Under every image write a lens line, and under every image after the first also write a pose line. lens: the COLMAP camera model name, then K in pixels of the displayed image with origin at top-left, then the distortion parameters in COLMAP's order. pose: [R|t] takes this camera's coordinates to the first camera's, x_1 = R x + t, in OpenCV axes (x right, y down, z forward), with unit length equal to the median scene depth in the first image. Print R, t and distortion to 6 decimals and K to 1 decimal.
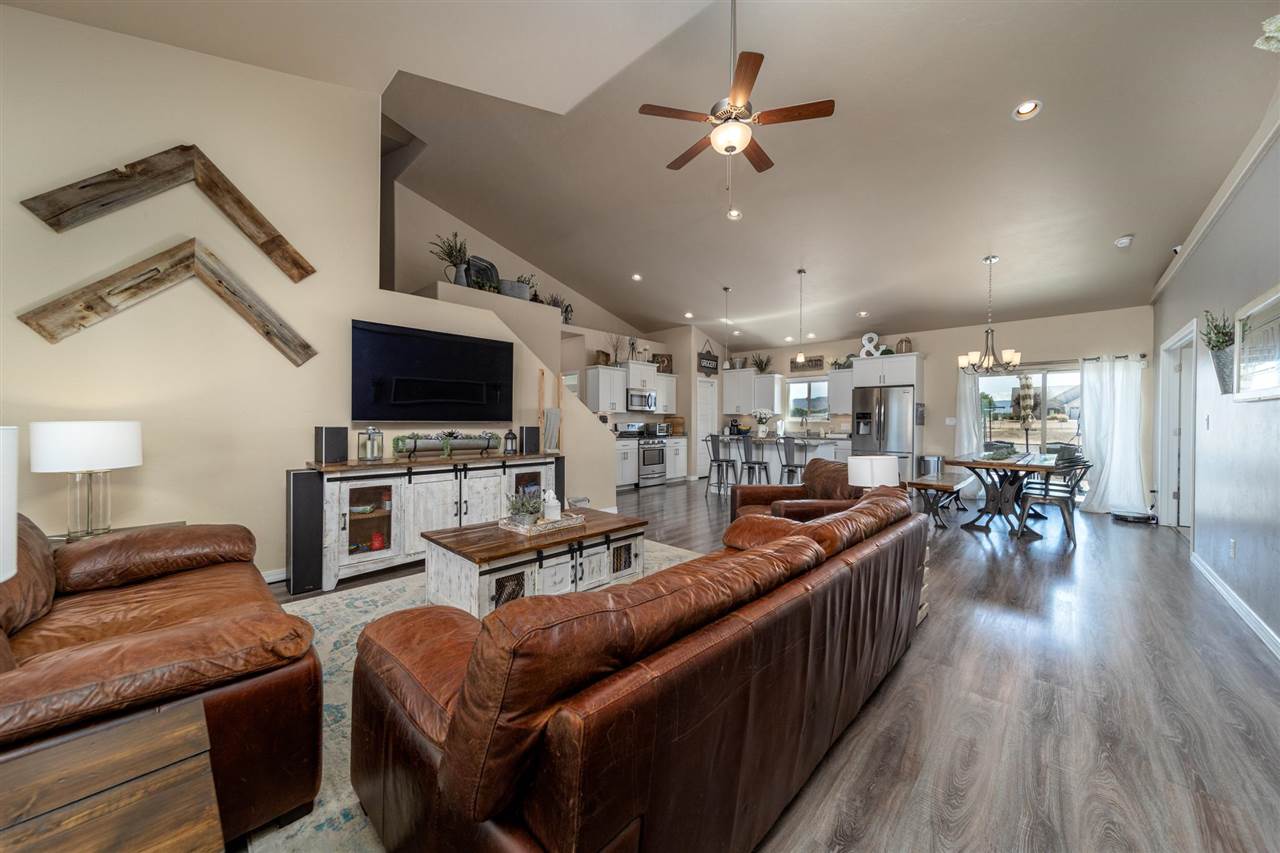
lens RADIAL K [[458.0, 0, 640.4], [0, 458.0, 424.6], [0, 0, 1]] dist [0.009200, -0.000683]
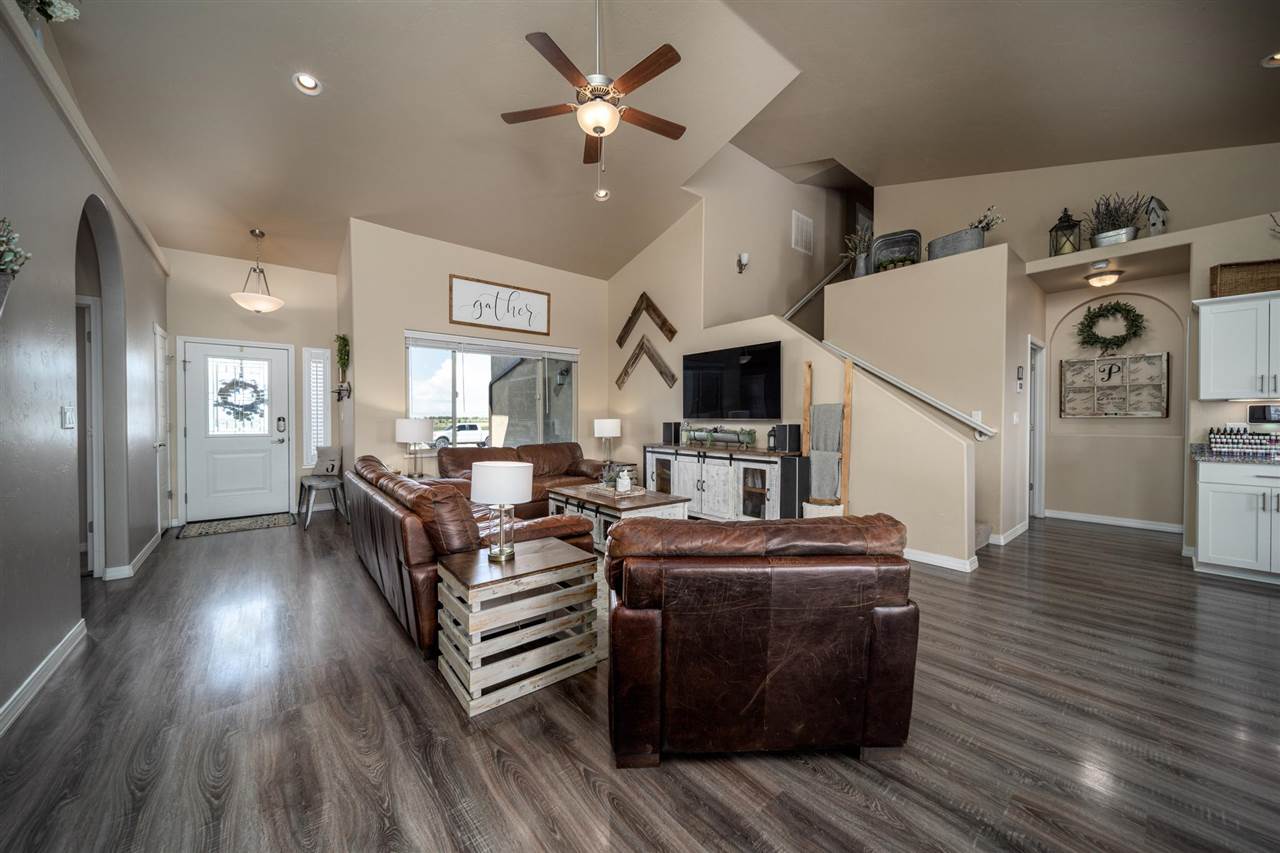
lens RADIAL K [[458.0, 0, 650.5], [0, 458.0, 421.3], [0, 0, 1]] dist [0.009200, -0.000683]
pose [[-0.101669, 0.000859, -0.994818, 0.436372], [-0.010783, 0.999940, 0.001965, -0.000742], [0.994760, 0.010927, -0.101654, 0.466443]]
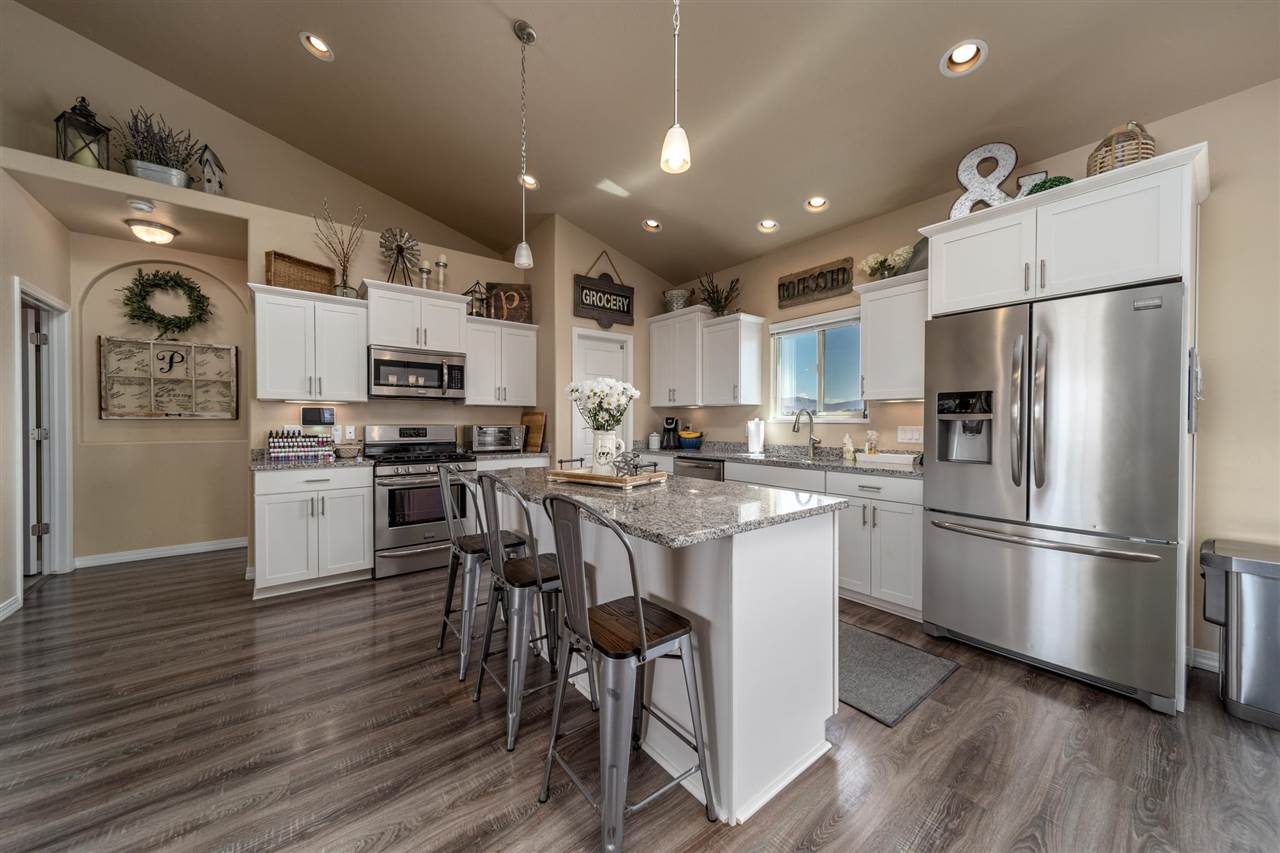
lens RADIAL K [[458.0, 0, 642.9], [0, 458.0, 427.2], [0, 0, 1]] dist [0.009200, -0.000683]
pose [[0.989045, -0.002611, -0.147593, 0.301973], [0.002959, 0.999993, 0.002140, -0.002949], [0.147587, -0.002553, 0.989046, 0.628156]]
